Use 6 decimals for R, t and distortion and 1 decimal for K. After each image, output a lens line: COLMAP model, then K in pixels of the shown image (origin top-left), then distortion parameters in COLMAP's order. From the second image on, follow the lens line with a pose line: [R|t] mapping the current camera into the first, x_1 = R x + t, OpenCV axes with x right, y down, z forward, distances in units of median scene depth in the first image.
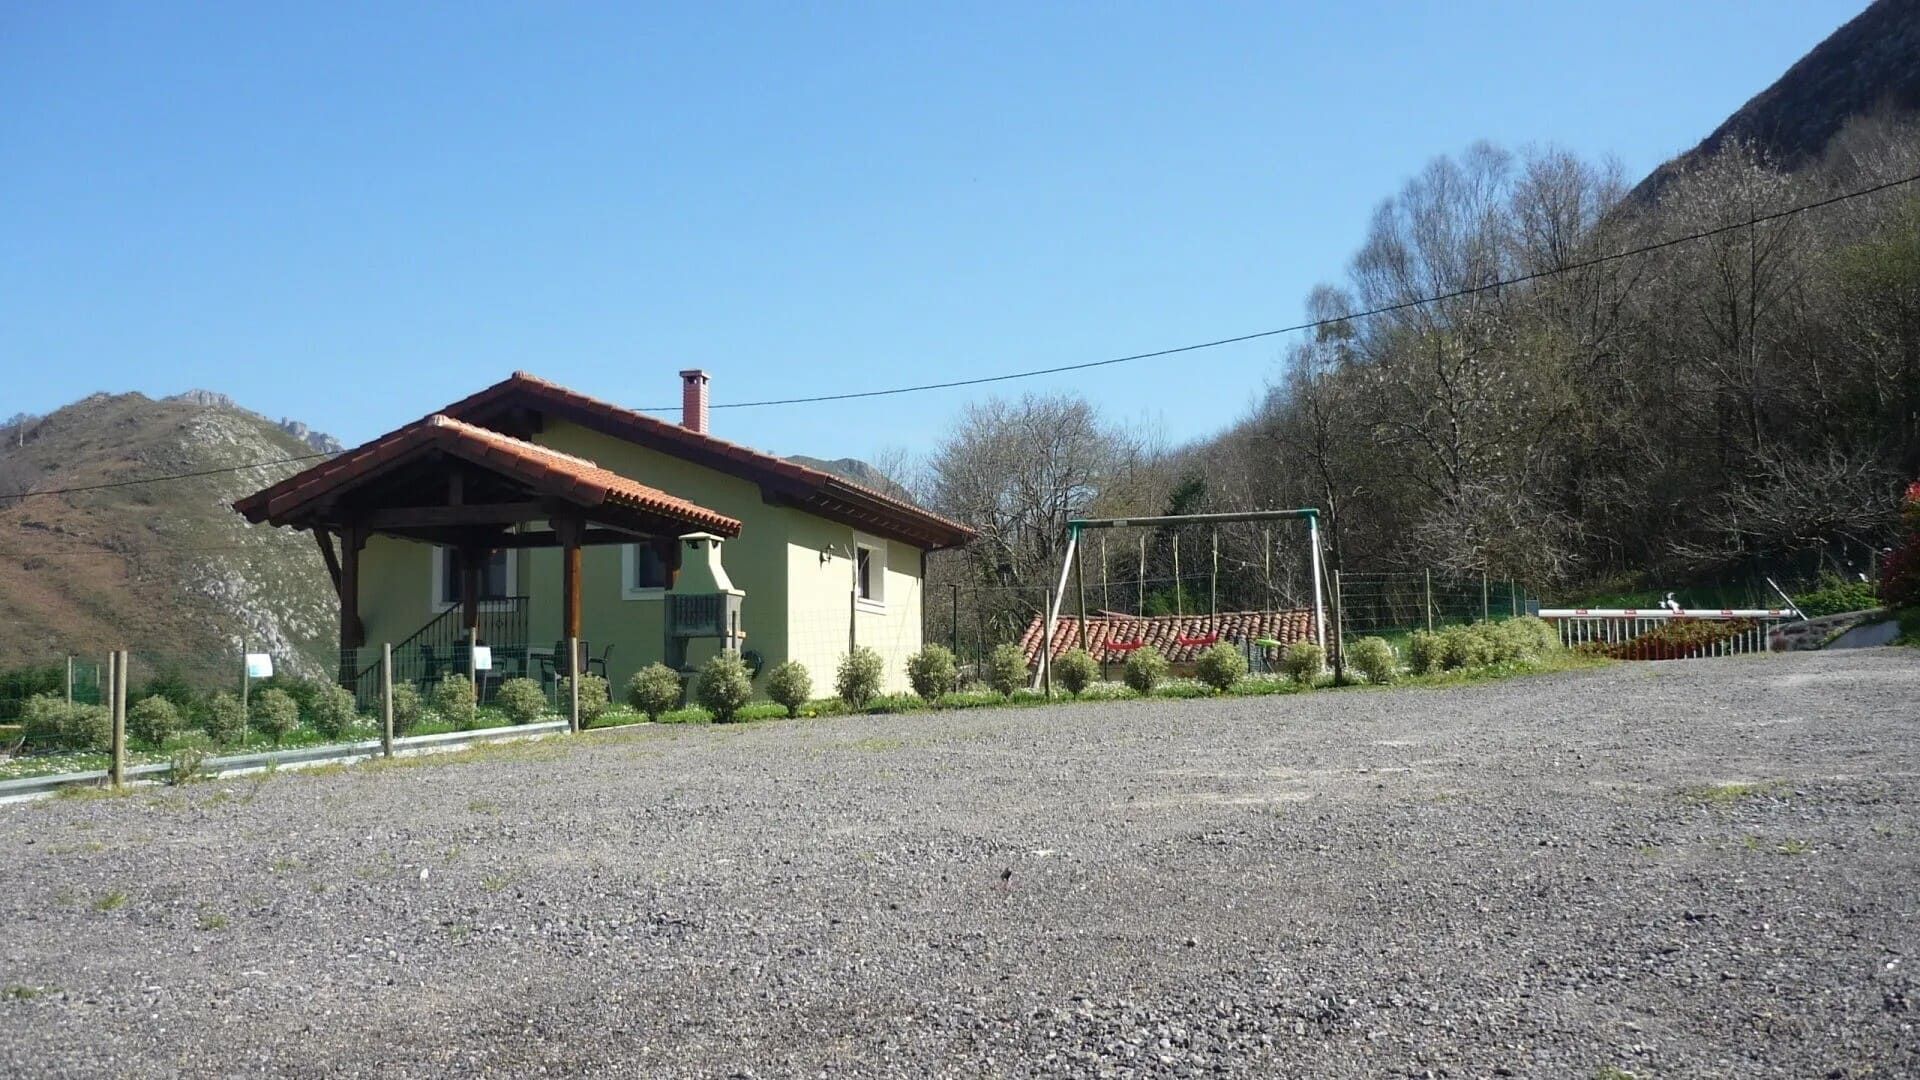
lens RADIAL K [[1946.3, 0, 960.0], [0, 1946.3, 540.0], [0, 0, 1]] dist [-0.058550, 0.025401]
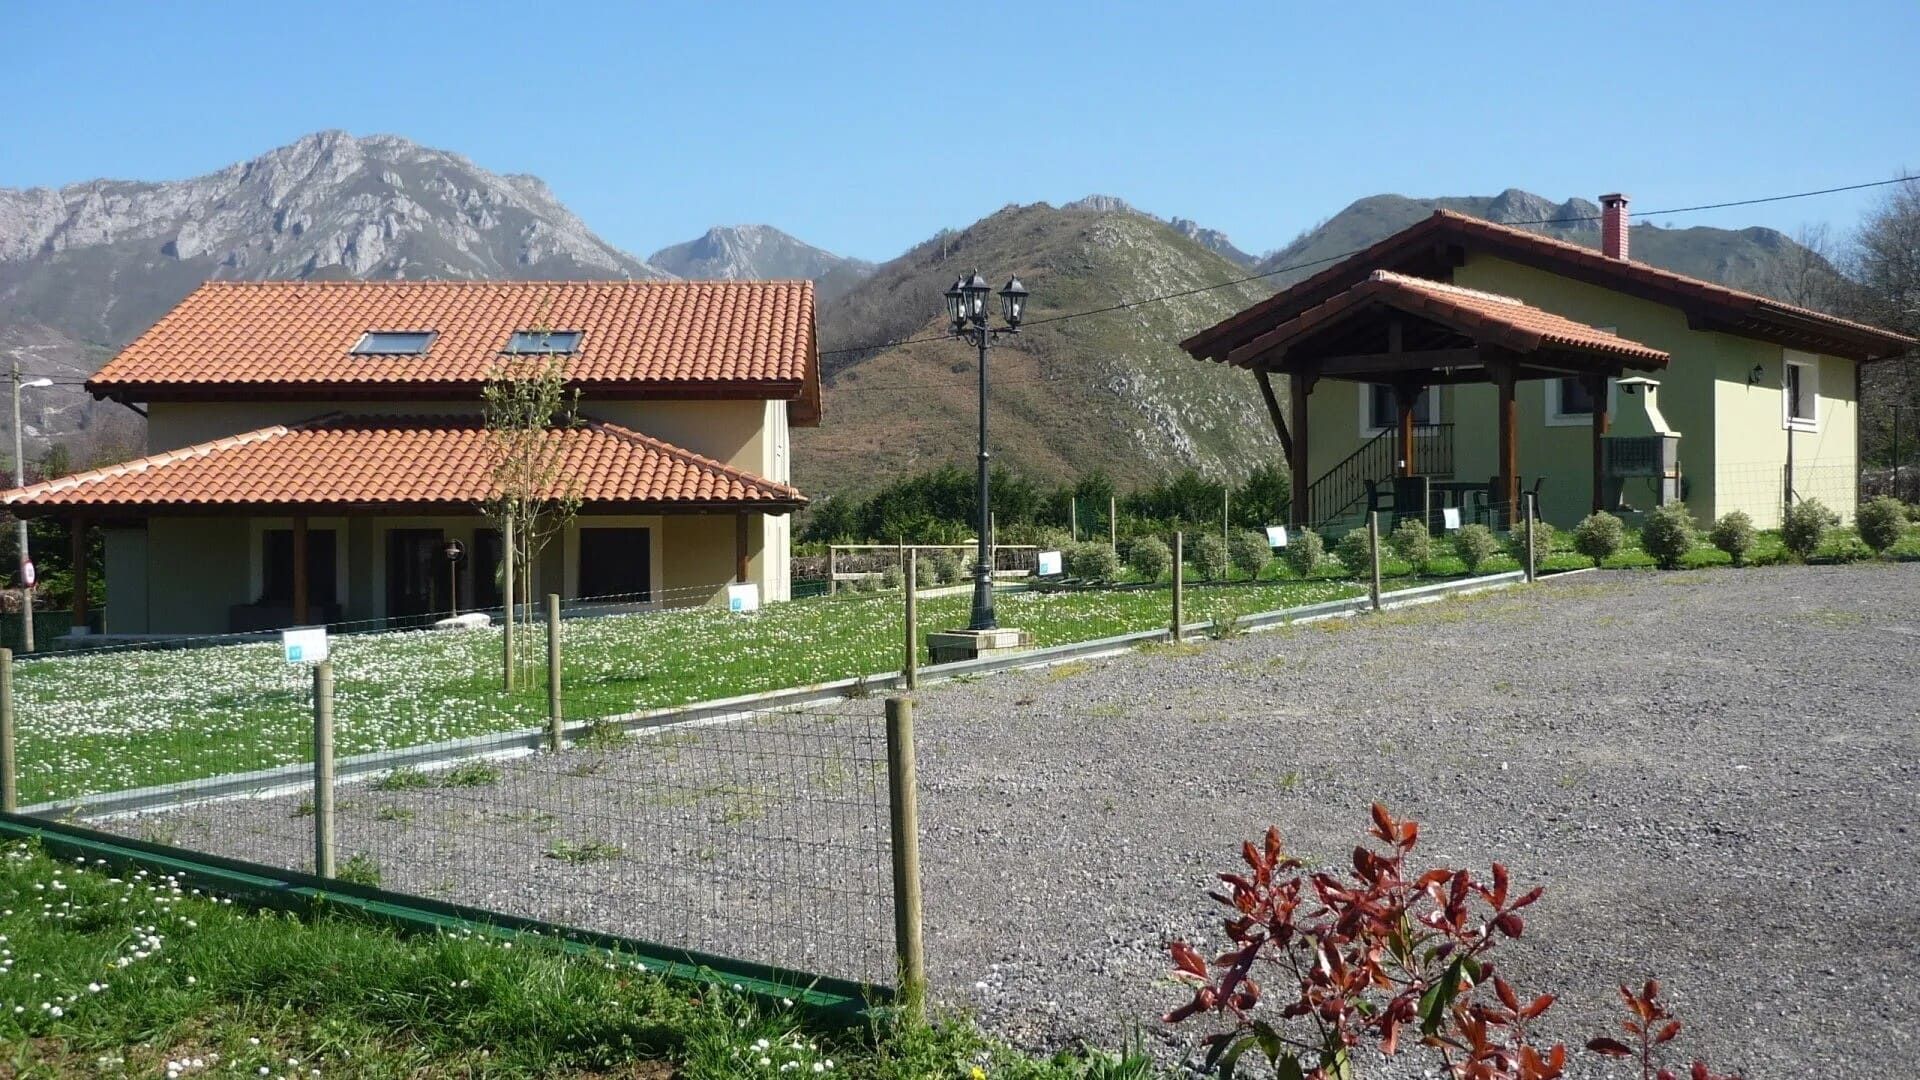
lens RADIAL K [[1946.3, 0, 960.0], [0, 1946.3, 540.0], [0, 0, 1]] dist [-0.058550, 0.025401]
pose [[0.901038, 0.008720, -0.433653, -0.005310], [0.038941, 0.994134, 0.100902, -0.018580], [0.431989, -0.107804, 0.895413, -0.047993]]
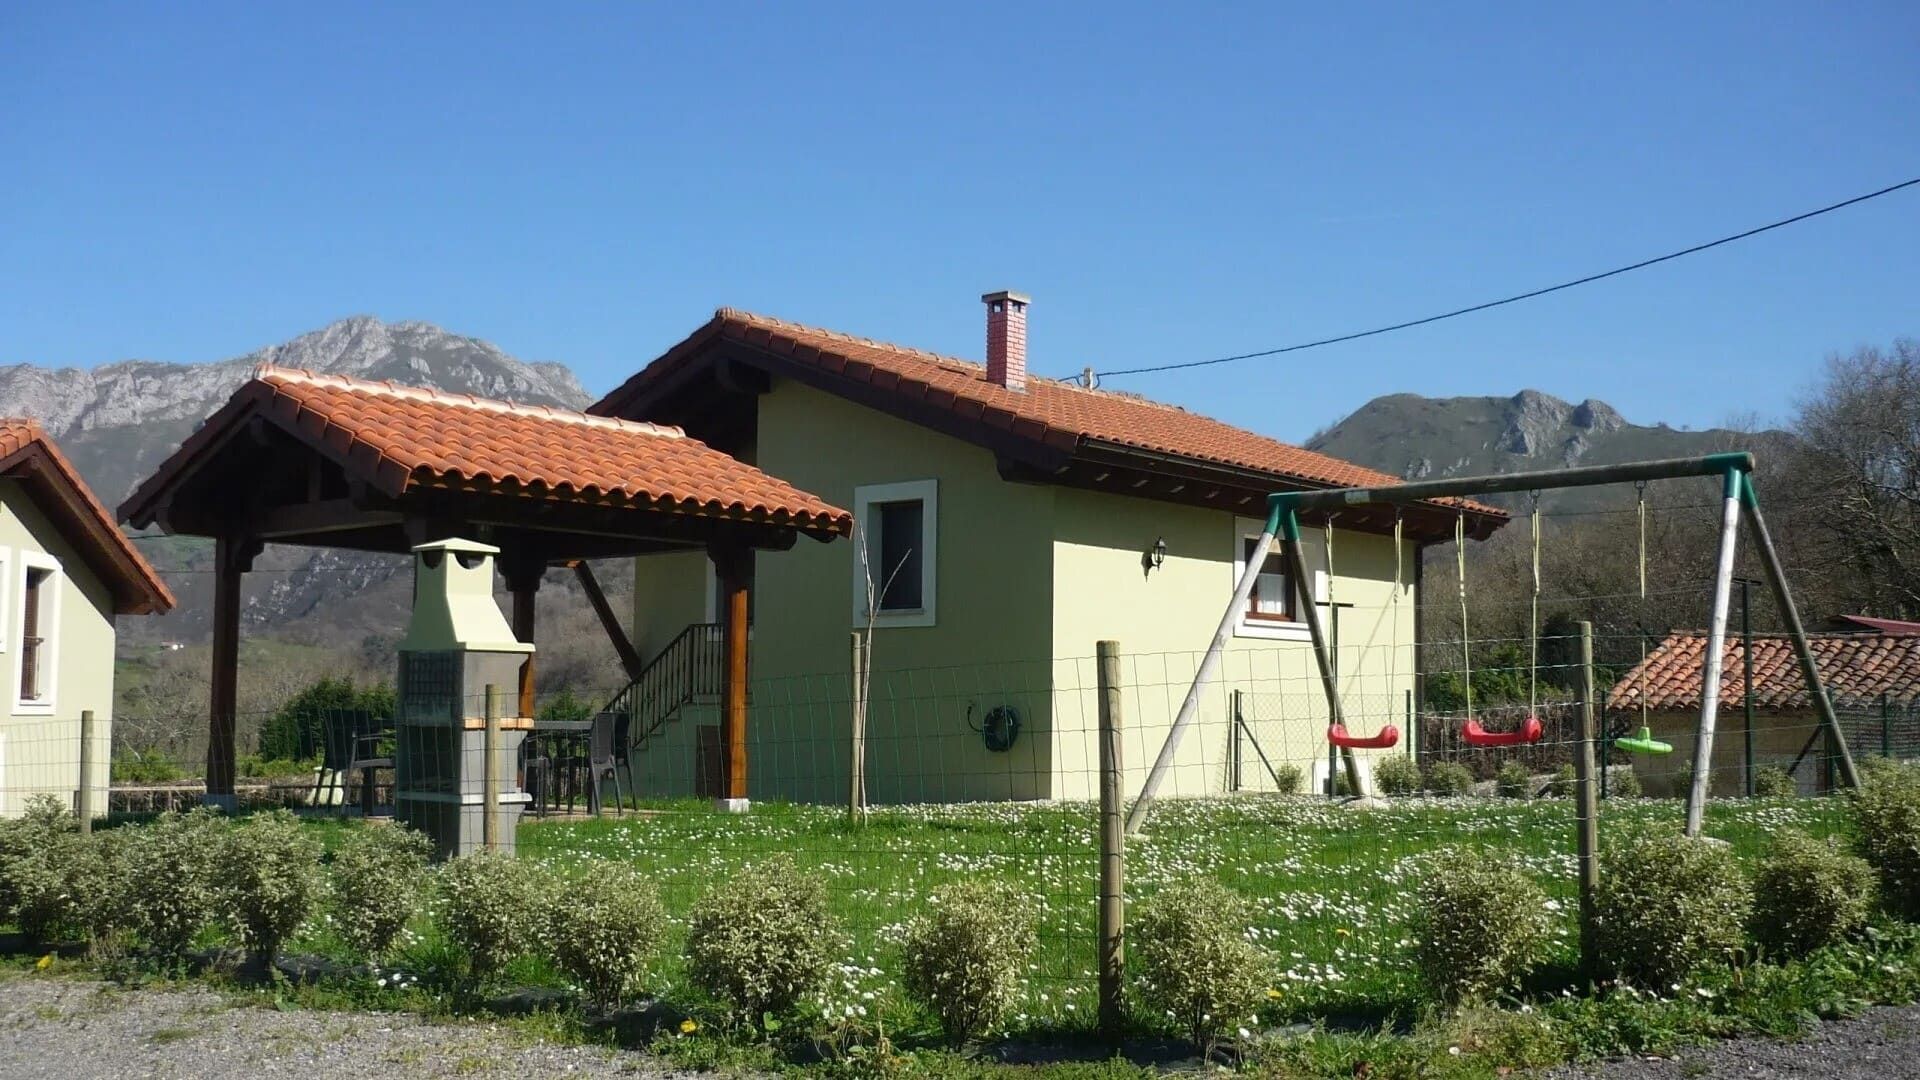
lens RADIAL K [[1940.8, 0, 965.6], [0, 1940.8, 570.0], [0, 0, 1]] dist [-0.068050, 0.047063]
pose [[0.895903, -0.014112, -0.444025, 0.124126], [0.024427, 0.999548, 0.017518, -0.000657], [0.443577, -0.026540, 0.895843, 0.297505]]
